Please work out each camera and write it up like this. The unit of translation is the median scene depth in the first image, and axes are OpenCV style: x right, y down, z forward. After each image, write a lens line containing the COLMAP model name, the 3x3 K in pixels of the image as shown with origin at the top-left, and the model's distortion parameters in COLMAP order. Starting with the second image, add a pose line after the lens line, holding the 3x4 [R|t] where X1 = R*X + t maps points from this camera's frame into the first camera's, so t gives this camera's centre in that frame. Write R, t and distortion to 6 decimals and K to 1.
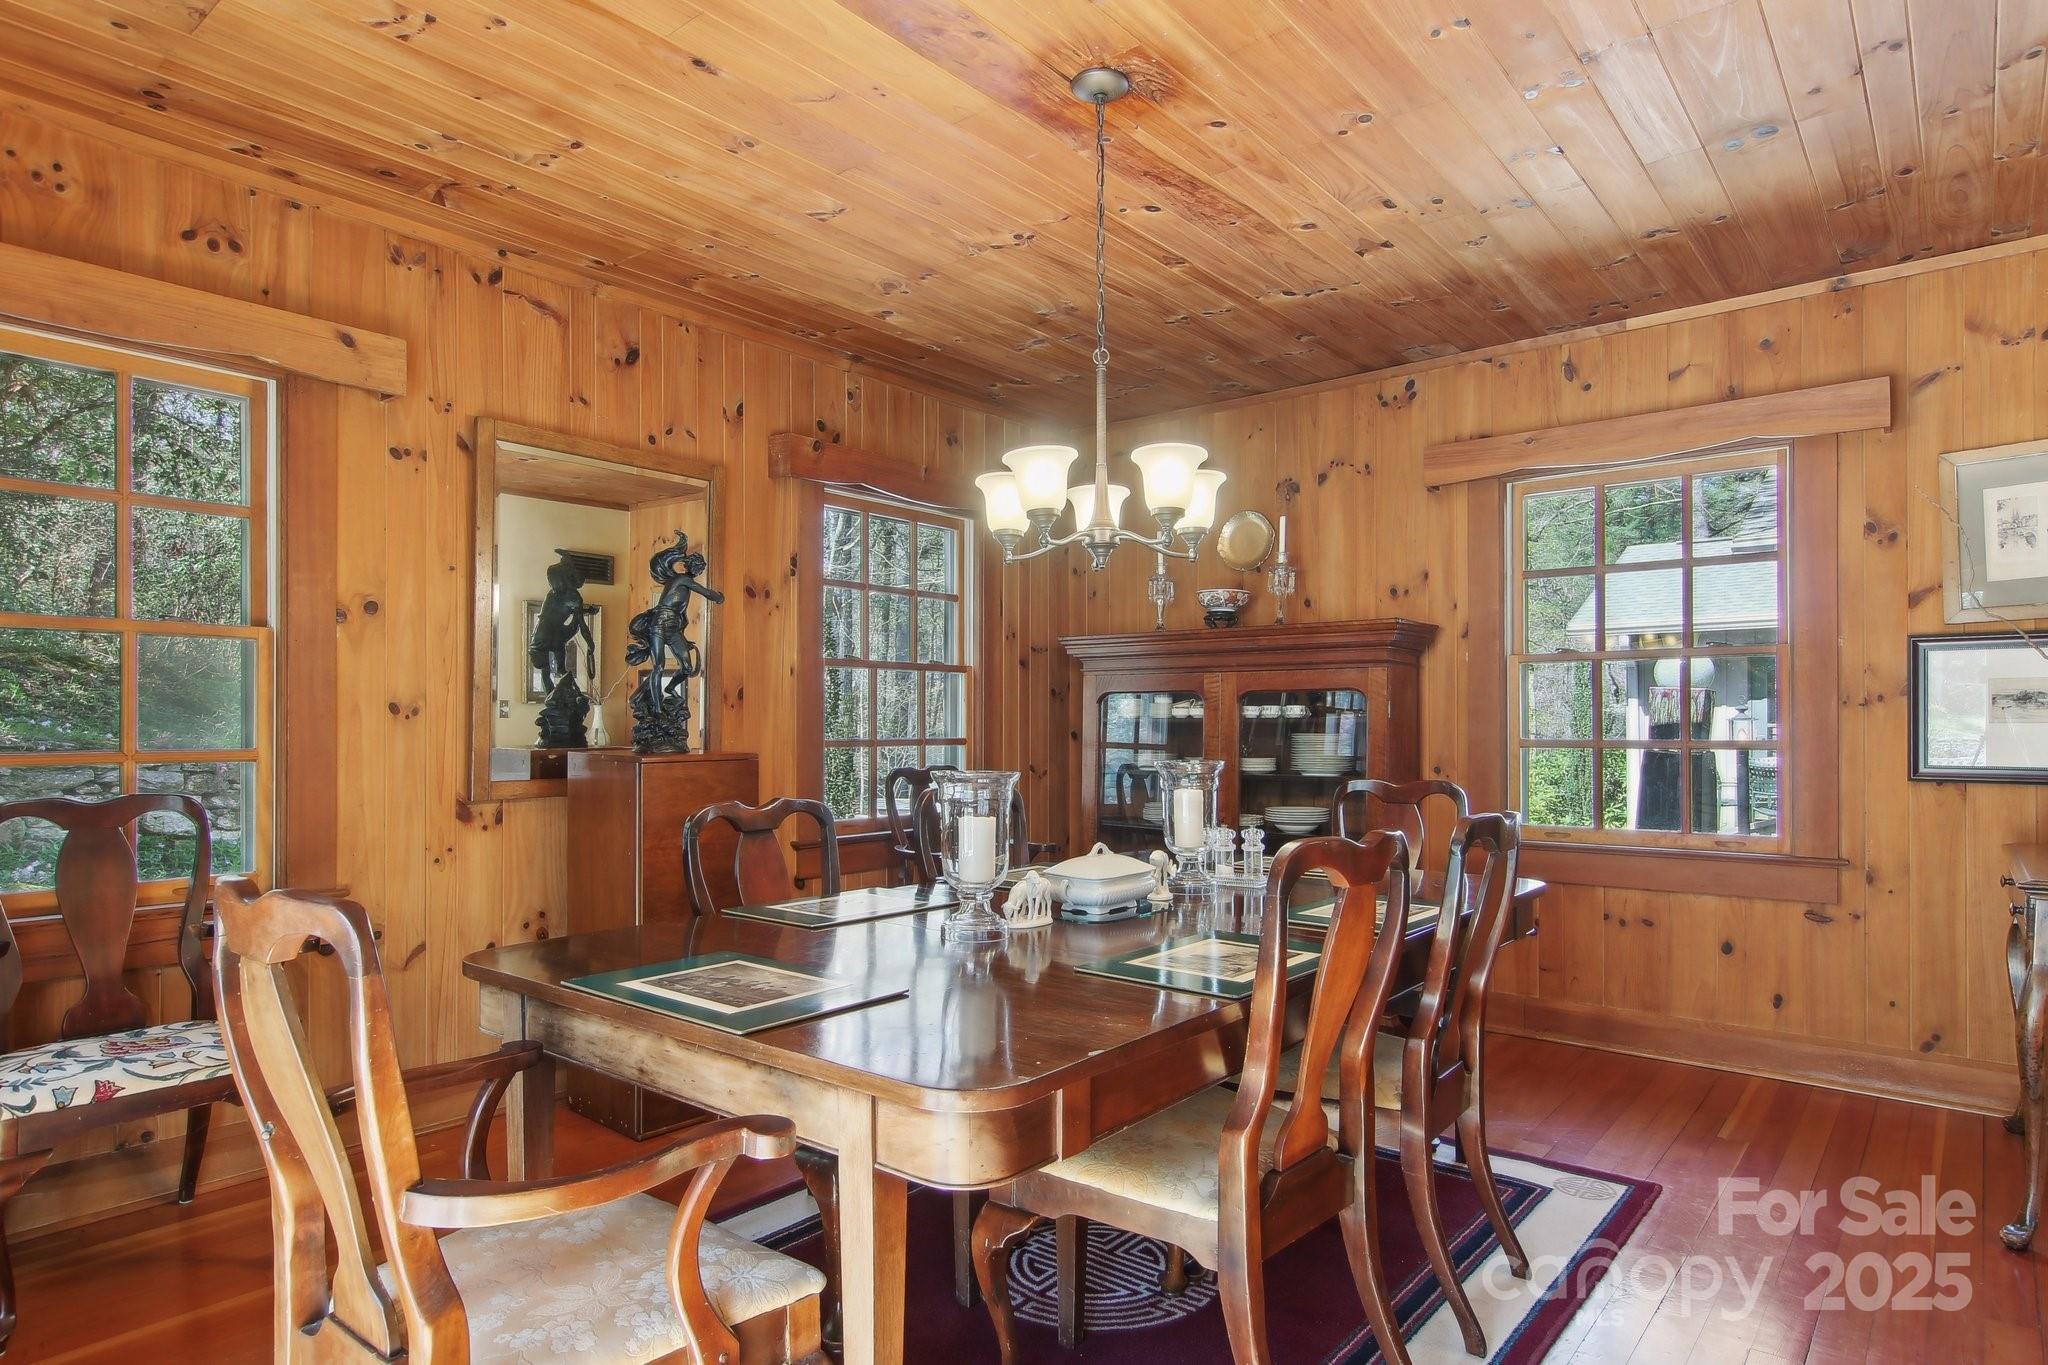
lens RADIAL K [[1151.0, 0, 1022.2], [0, 1151.0, 694.3], [0, 0, 1]] dist [0.002244, 0.006235]
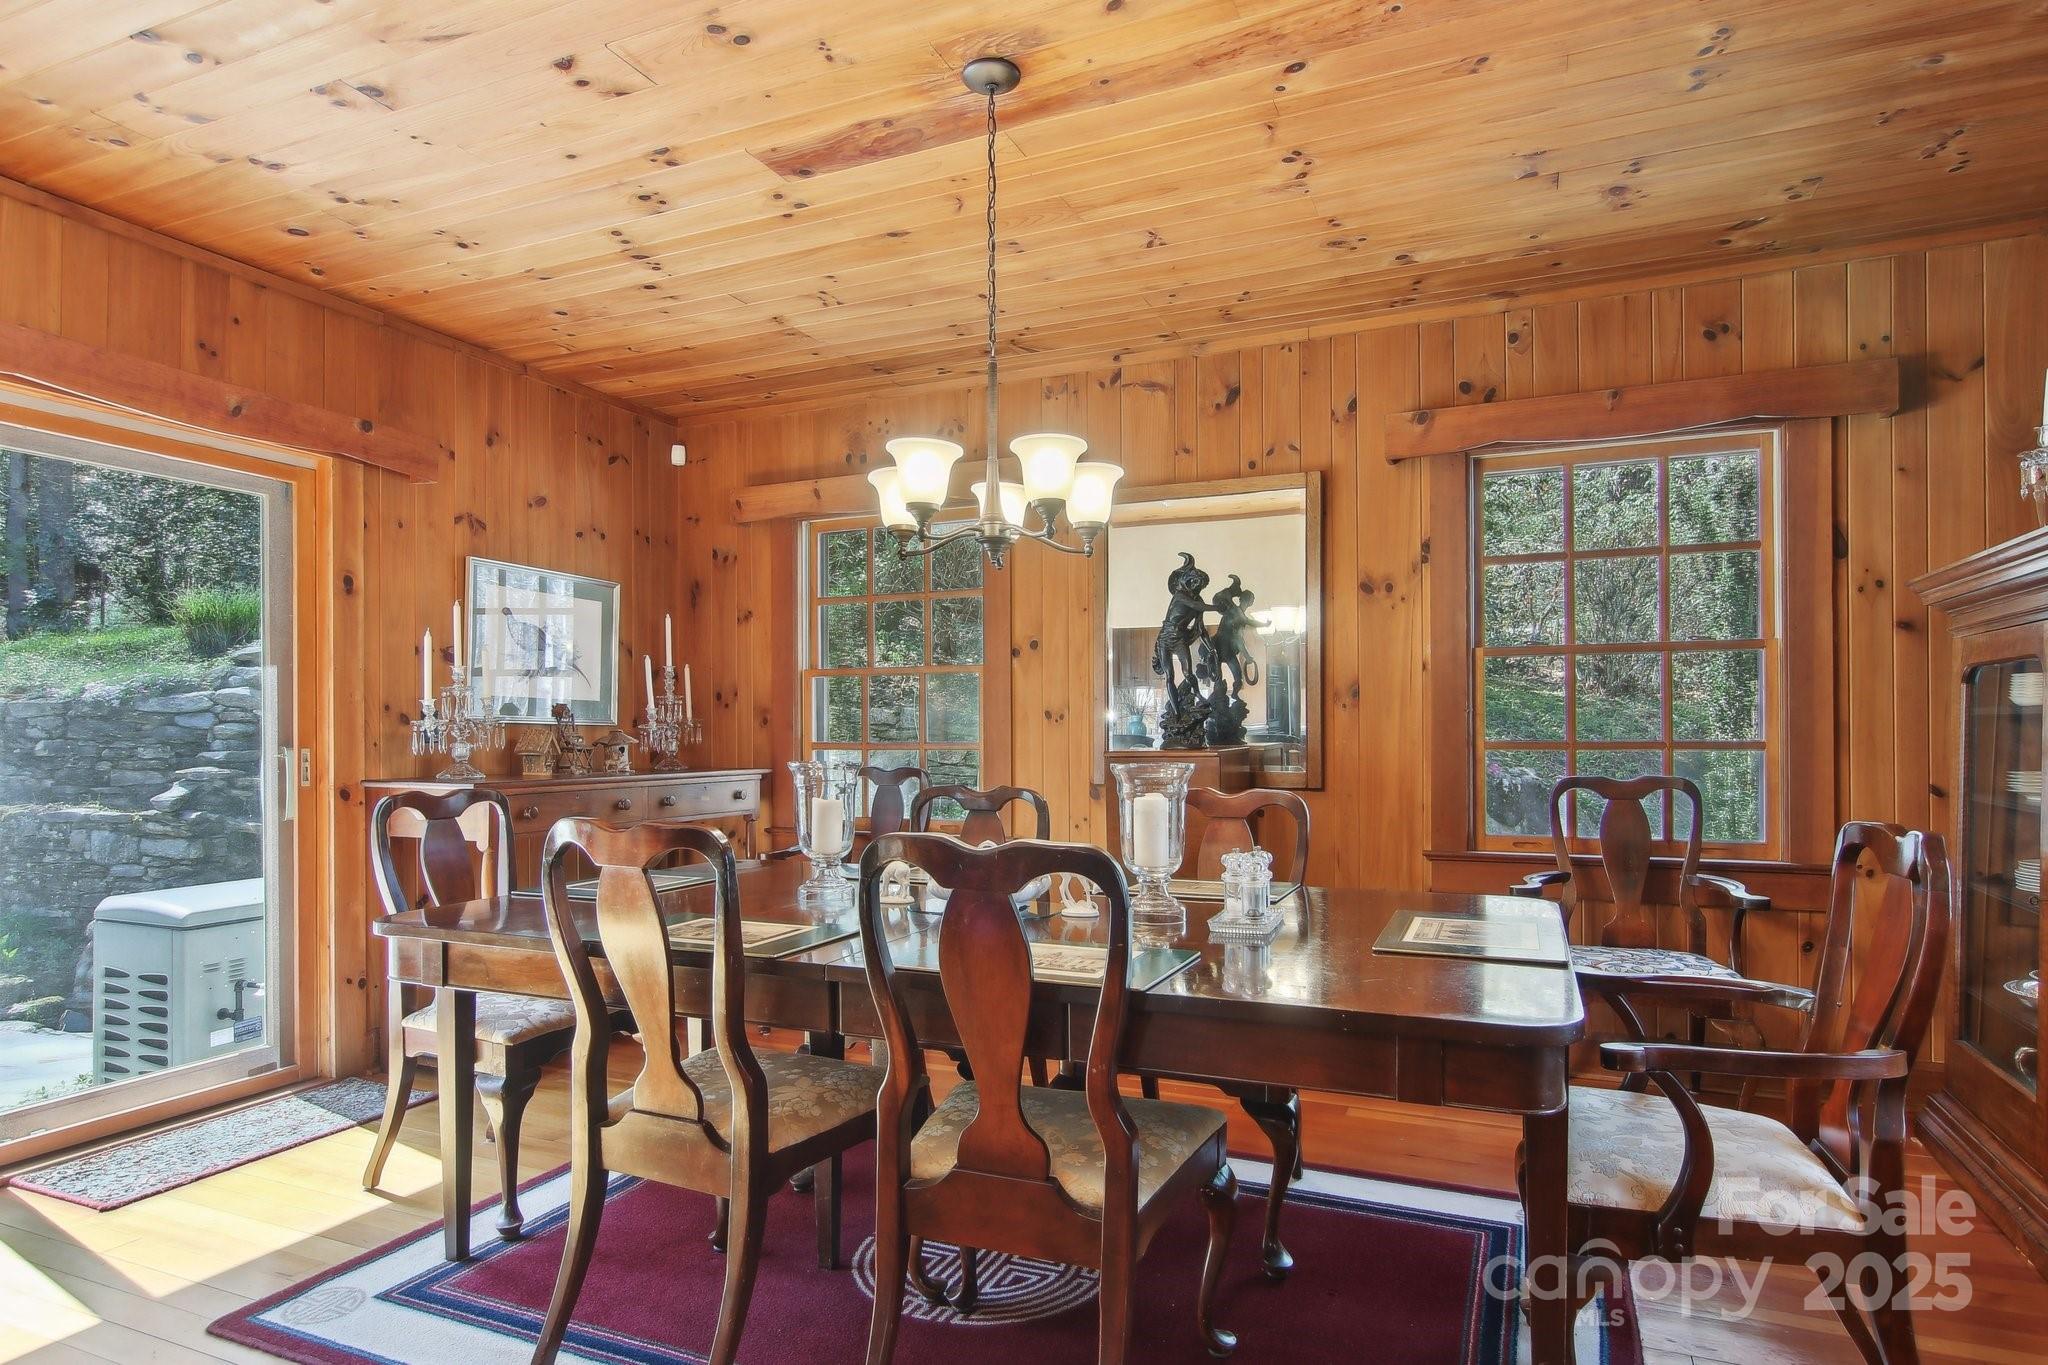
lens RADIAL K [[1151.0, 0, 1024.3], [0, 1151.0, 697.4], [0, 0, 1]] dist [0.002244, 0.006235]
pose [[0.278473, -0.030027, -0.959975, 0.676844], [0.030411, 0.999286, -0.022435, 0.018057], [0.959962, -0.022947, 0.279187, 0.492910]]
